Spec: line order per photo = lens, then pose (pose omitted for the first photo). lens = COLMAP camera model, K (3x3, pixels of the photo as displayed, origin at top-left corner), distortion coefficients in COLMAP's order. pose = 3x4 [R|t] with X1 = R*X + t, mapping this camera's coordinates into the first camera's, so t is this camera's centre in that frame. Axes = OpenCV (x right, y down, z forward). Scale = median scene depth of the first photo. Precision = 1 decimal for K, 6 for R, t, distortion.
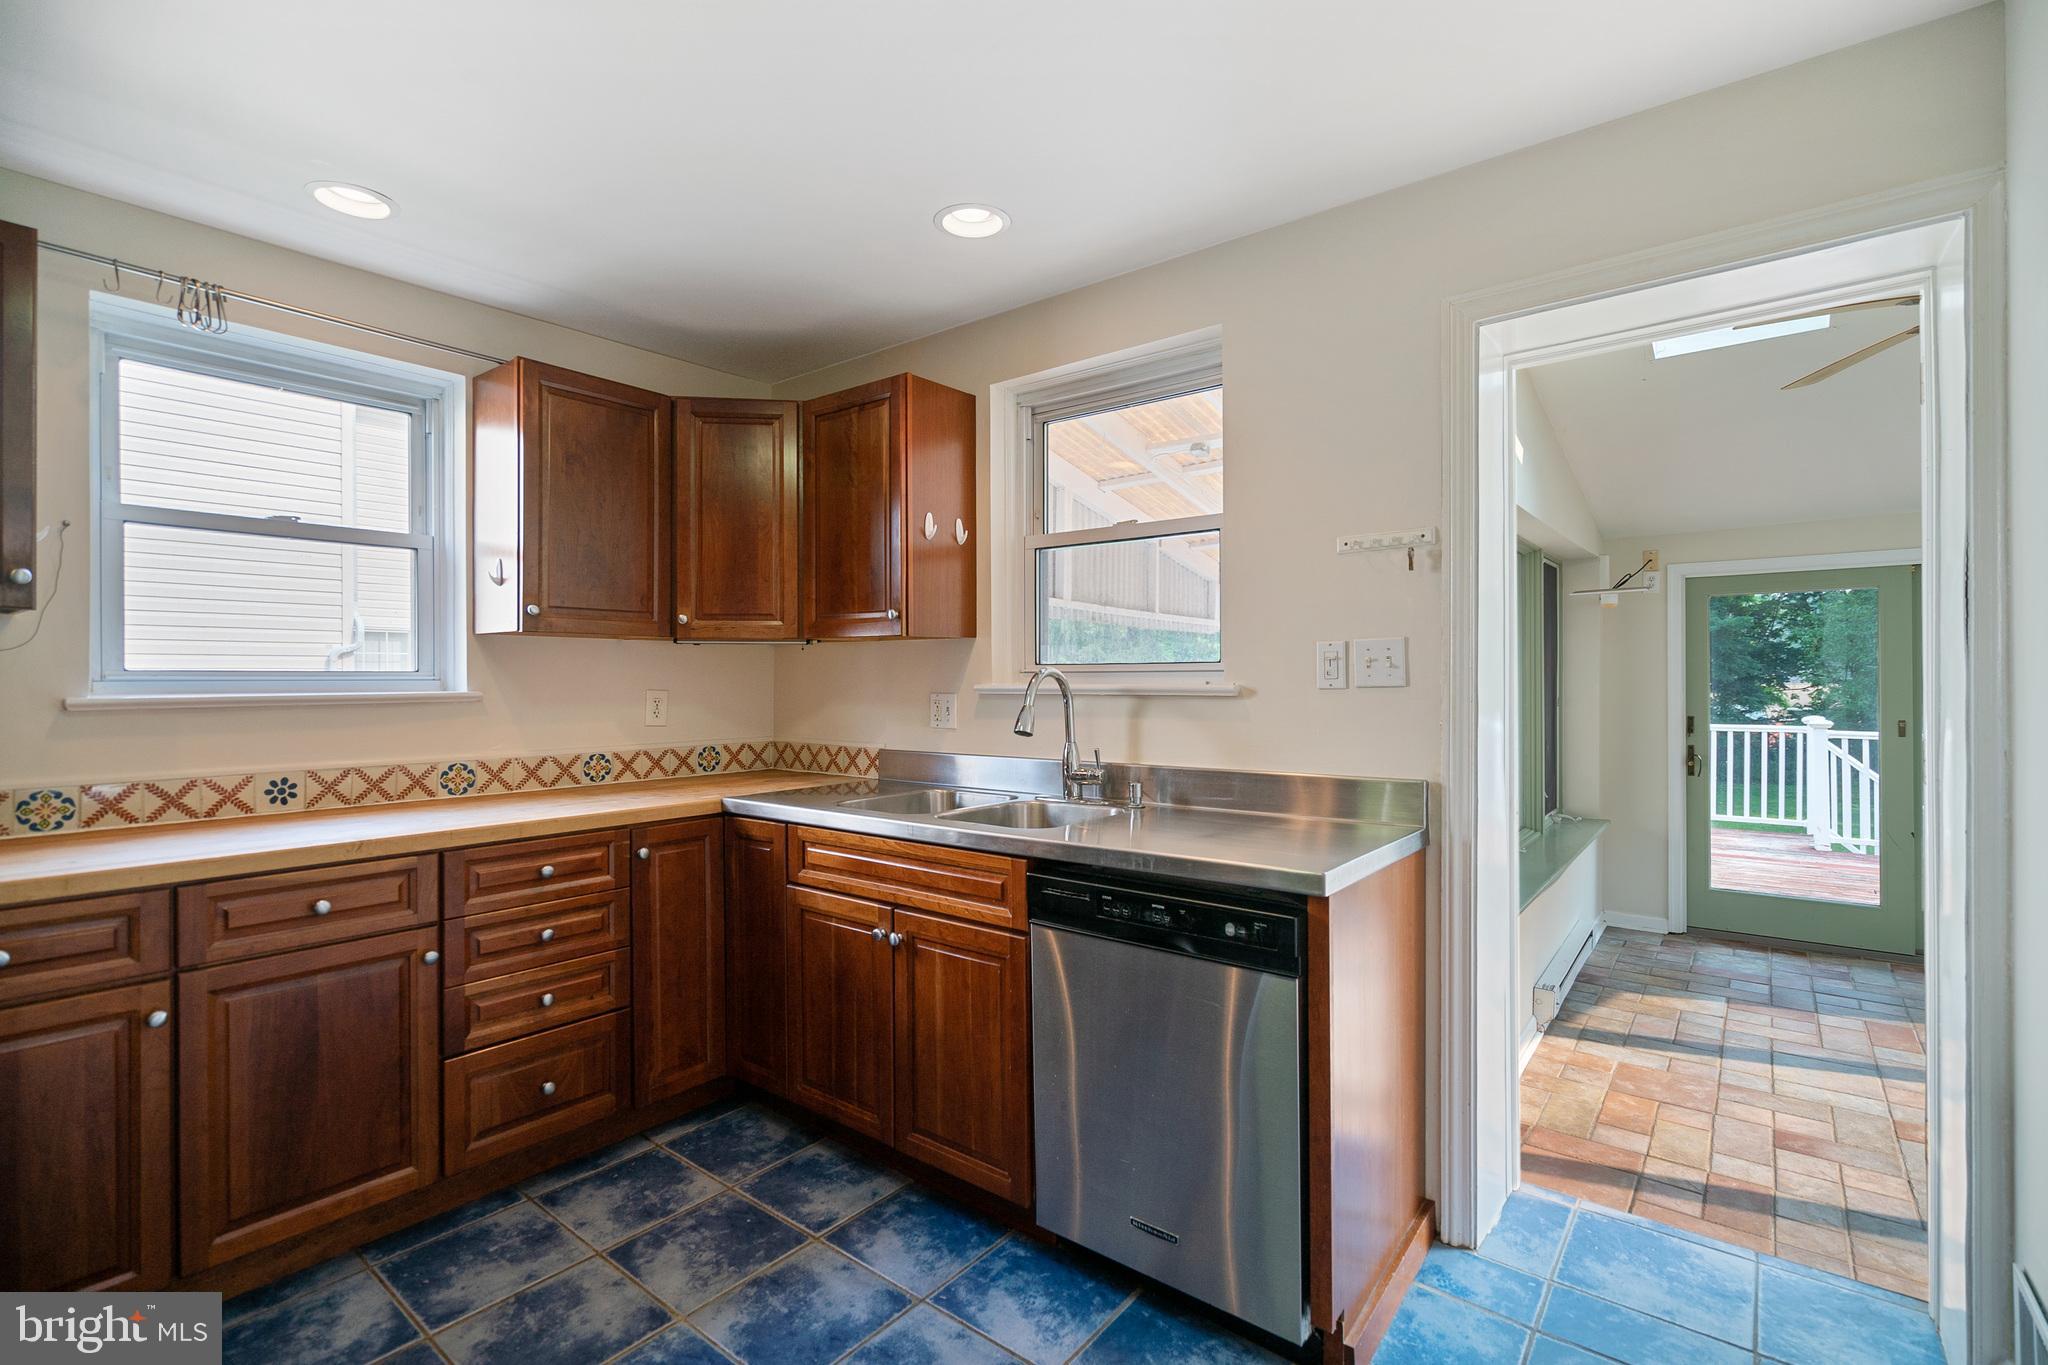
lens RADIAL K [[949.1, 0, 1026.4], [0, 949.1, 678.1], [0, 0, 1]] dist [-0.005235, 0.002050]
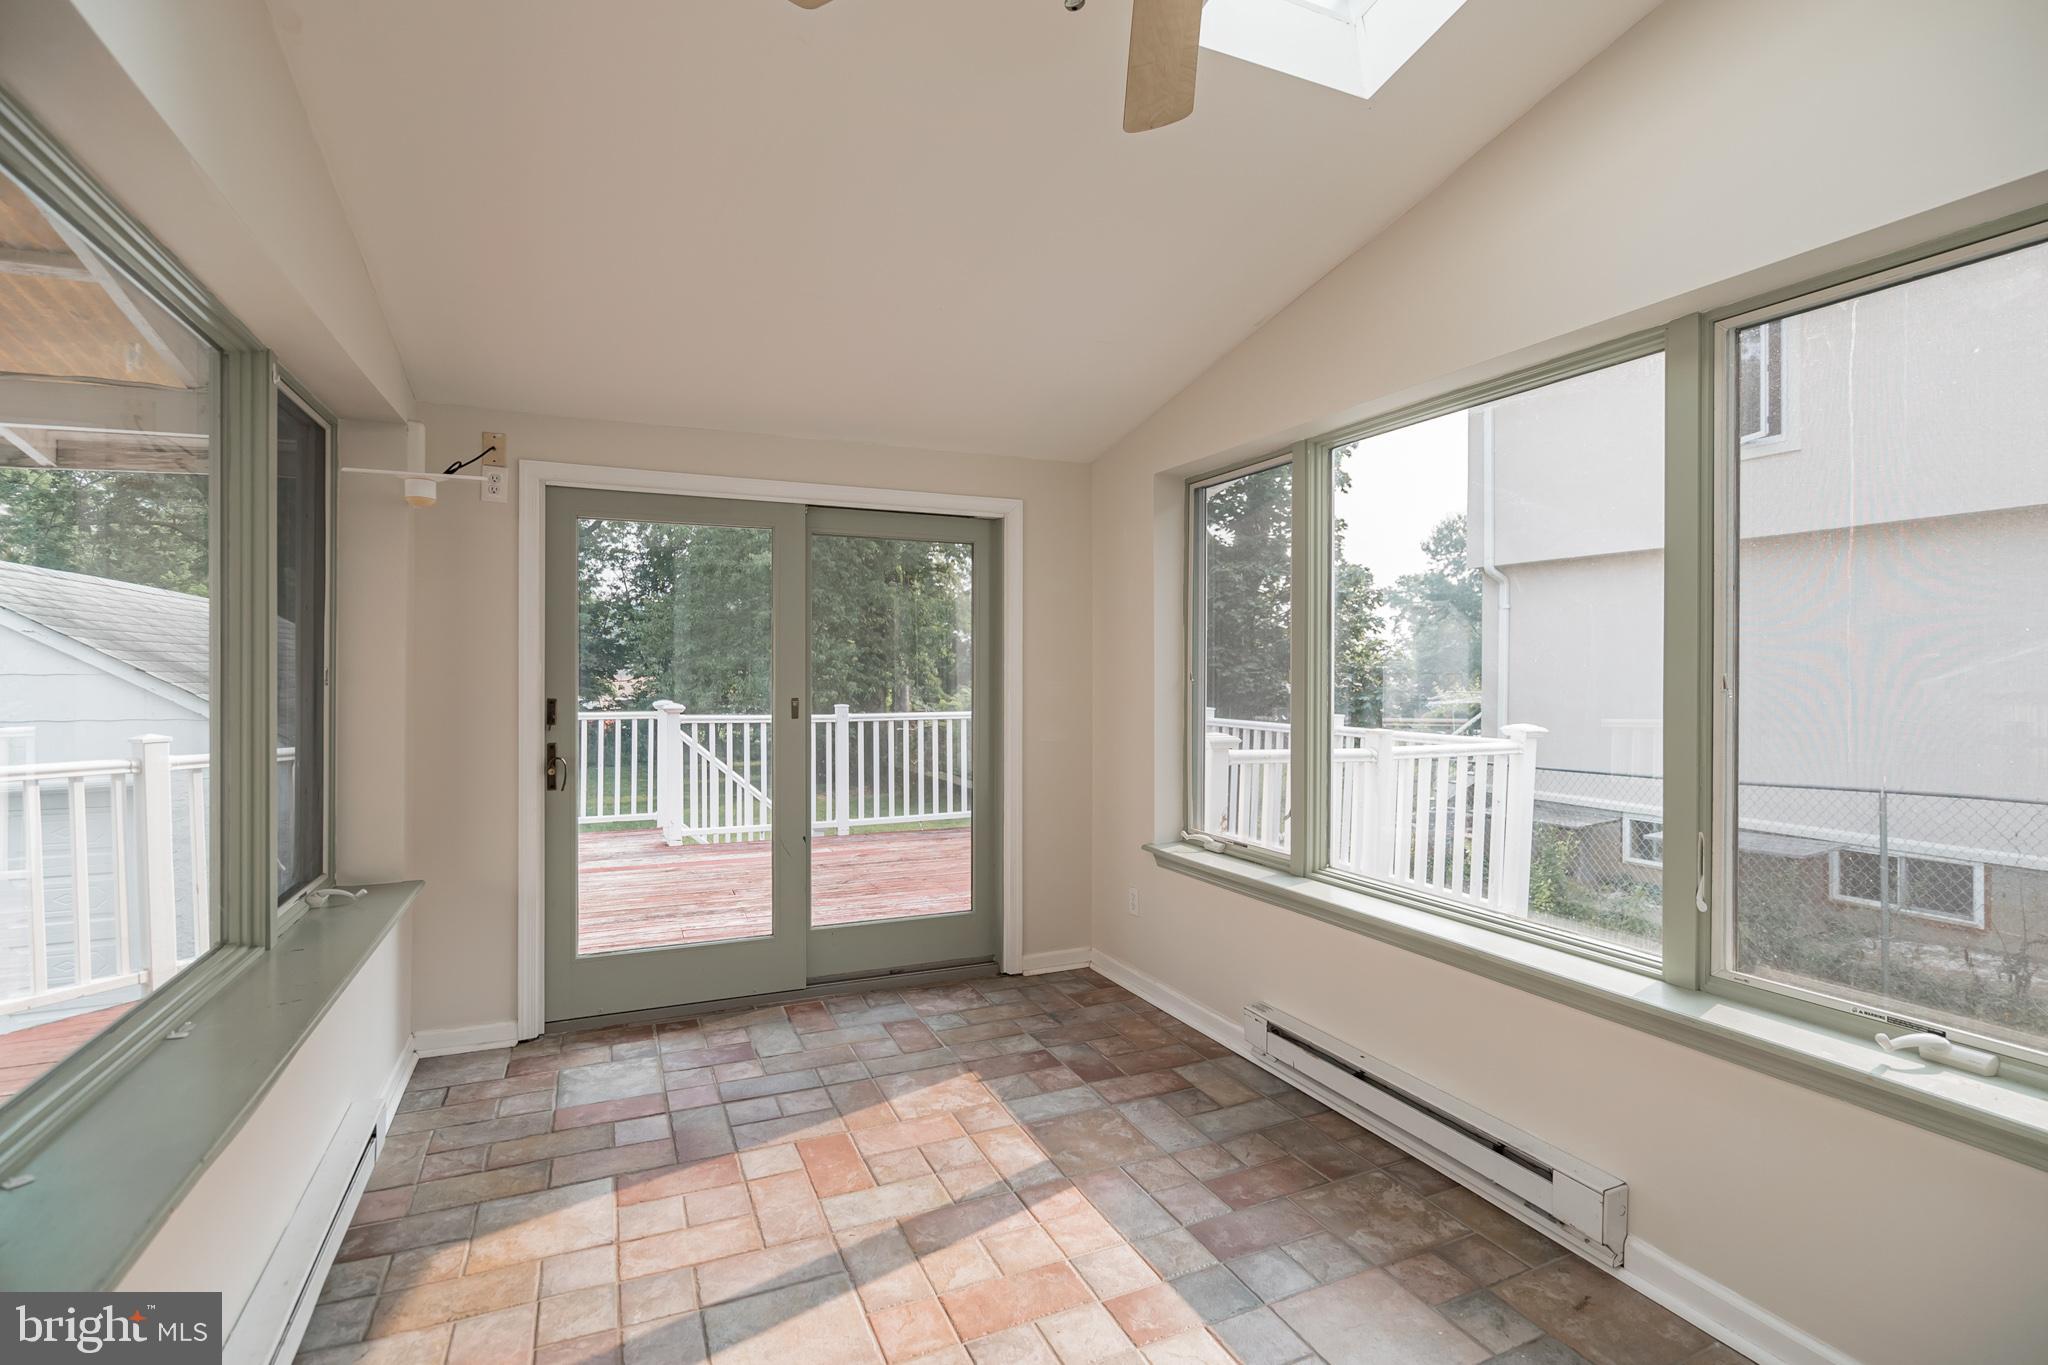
lens RADIAL K [[949.1, 0, 1035.0], [0, 949.1, 679.5], [0, 0, 1]] dist [-0.005235, 0.002050]
pose [[0.456047, 0.000751, 0.889955, 0.269888], [-0.007741, 0.999965, 0.003123, 0.022152], [-0.889922, -0.008313, 0.456037, 0.402784]]
